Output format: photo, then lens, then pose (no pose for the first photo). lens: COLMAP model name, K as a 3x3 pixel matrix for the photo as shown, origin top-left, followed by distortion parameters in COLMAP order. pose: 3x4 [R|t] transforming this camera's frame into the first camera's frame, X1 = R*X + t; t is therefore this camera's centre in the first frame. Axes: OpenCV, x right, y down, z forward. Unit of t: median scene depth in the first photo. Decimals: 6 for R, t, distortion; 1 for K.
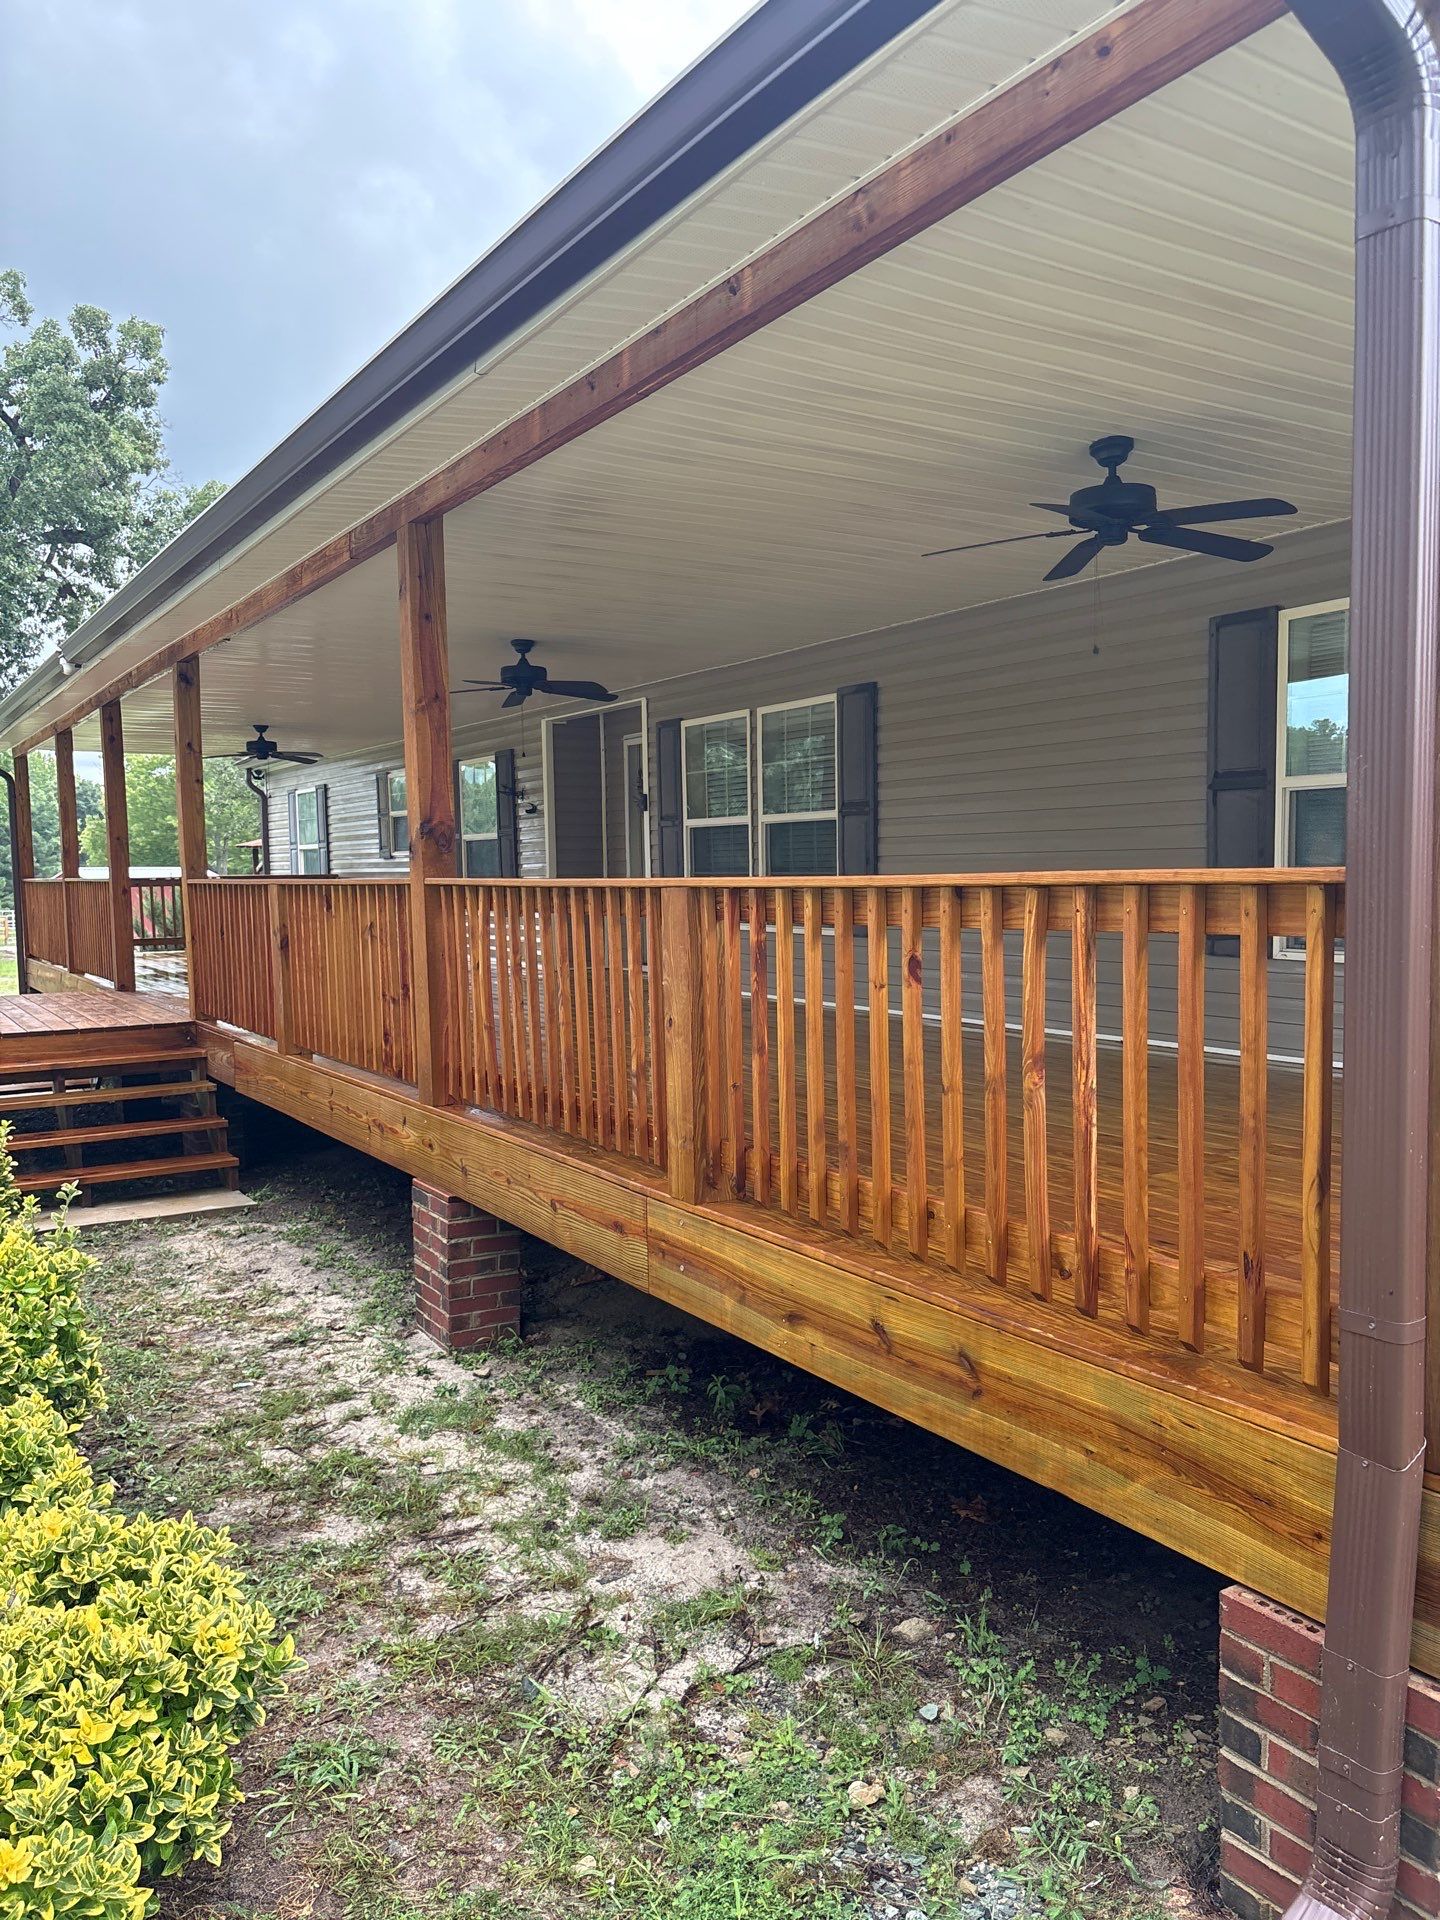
lens RADIAL K [[1425.5, 0, 748.6], [0, 1425.5, 975.9], [0, 0, 1]] dist [-0.007363, 0.002637]
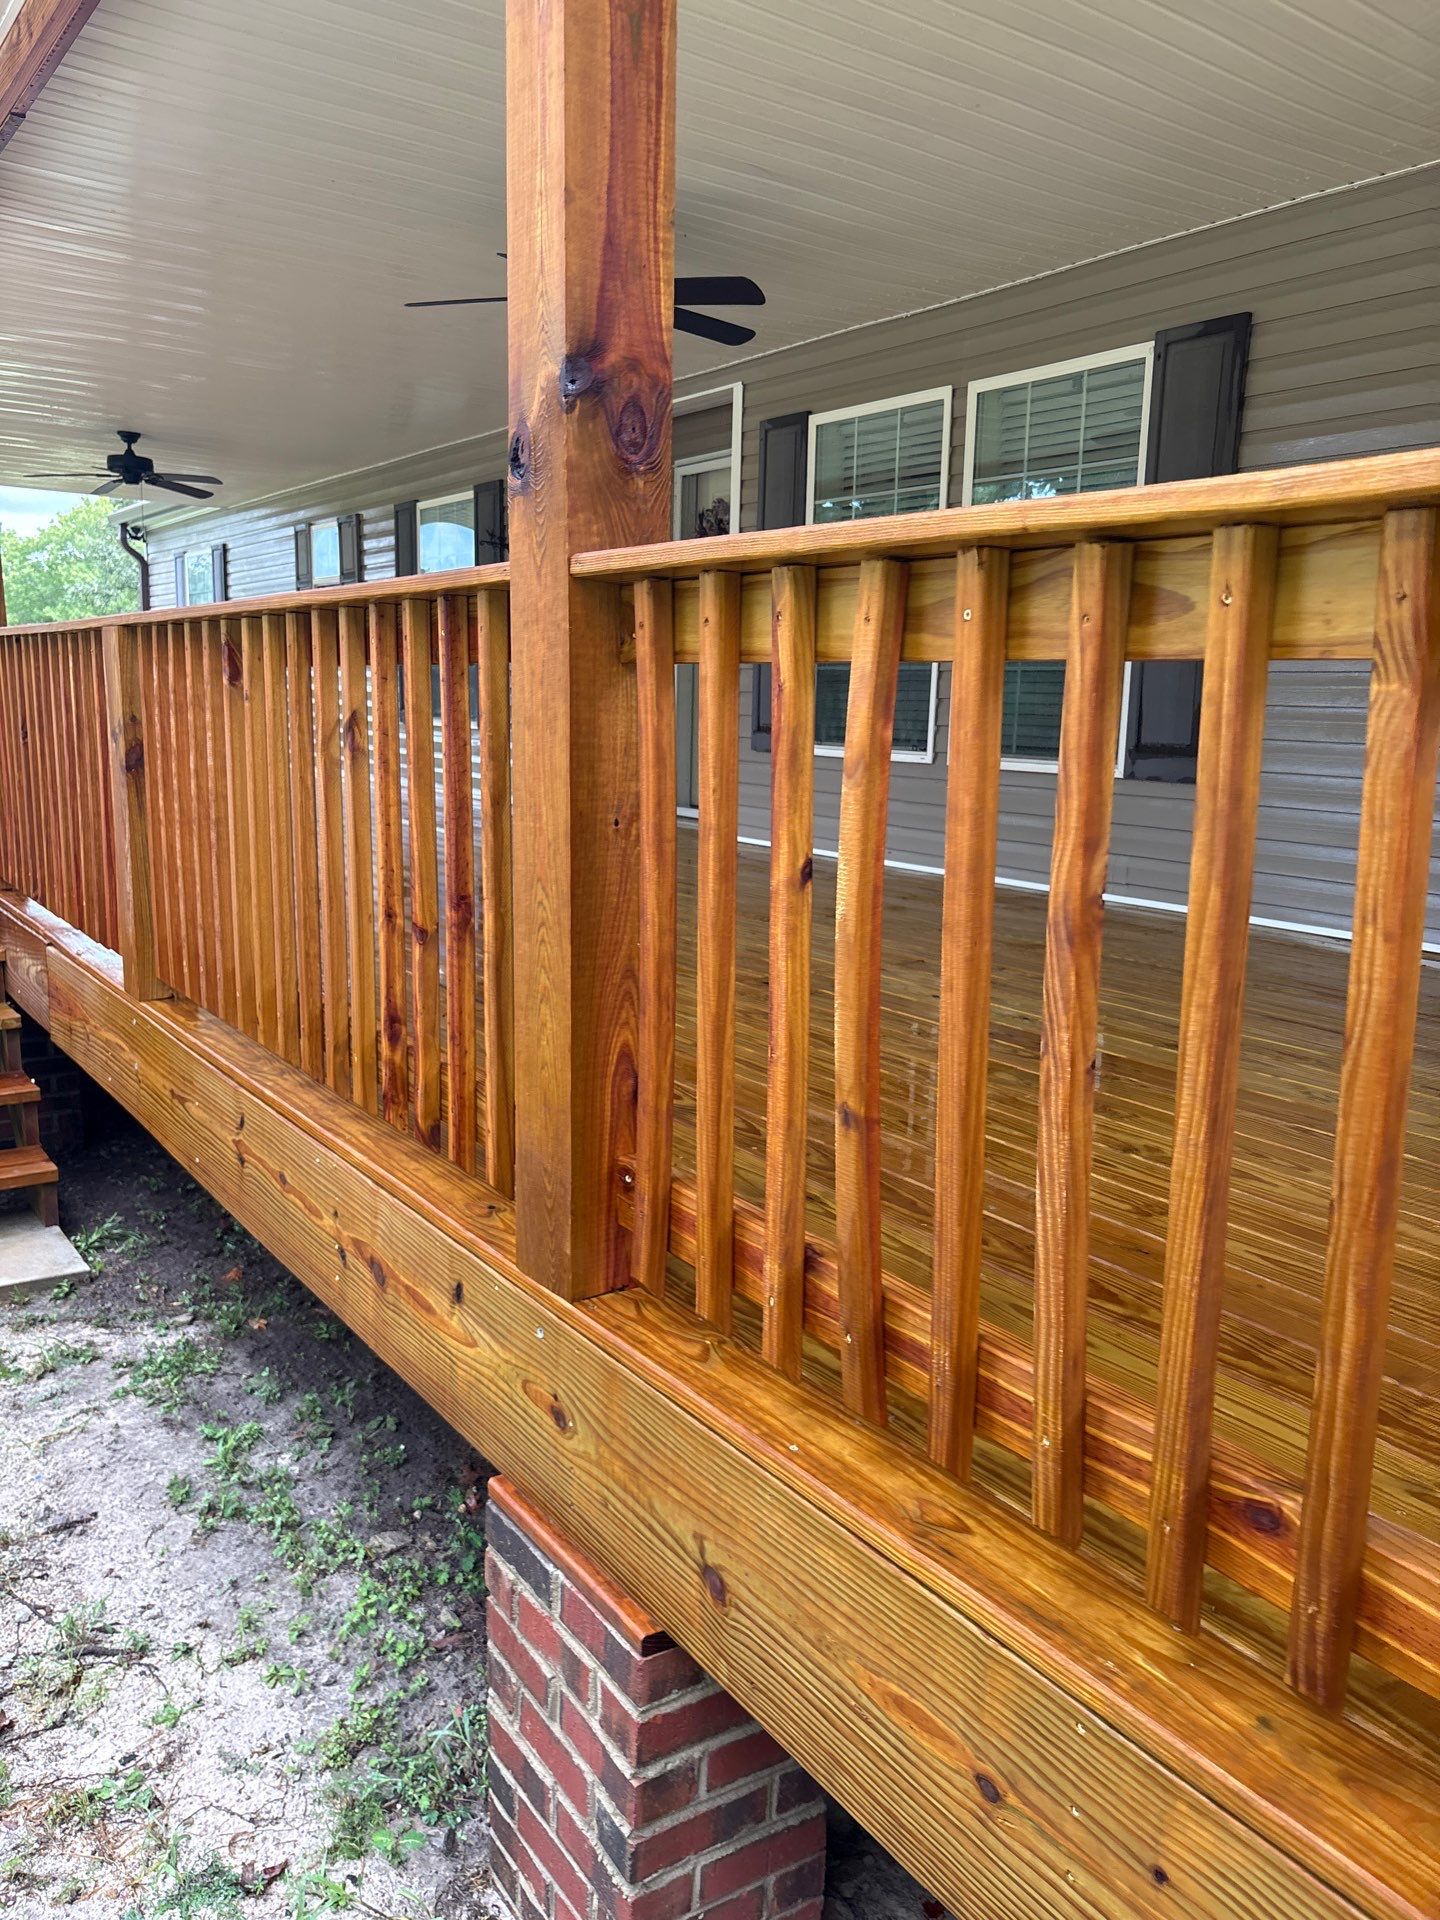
lens RADIAL K [[1478.3, 0, 720.0], [0, 1478.3, 960.0], [0, 0, 1]] dist [-0.006011, -0.000427]
pose [[0.998809, 0.031519, 0.037240, -0.152543], [-0.035181, 0.994147, 0.102151, -0.013335], [-0.033802, -0.103340, 0.994072, 0.511032]]
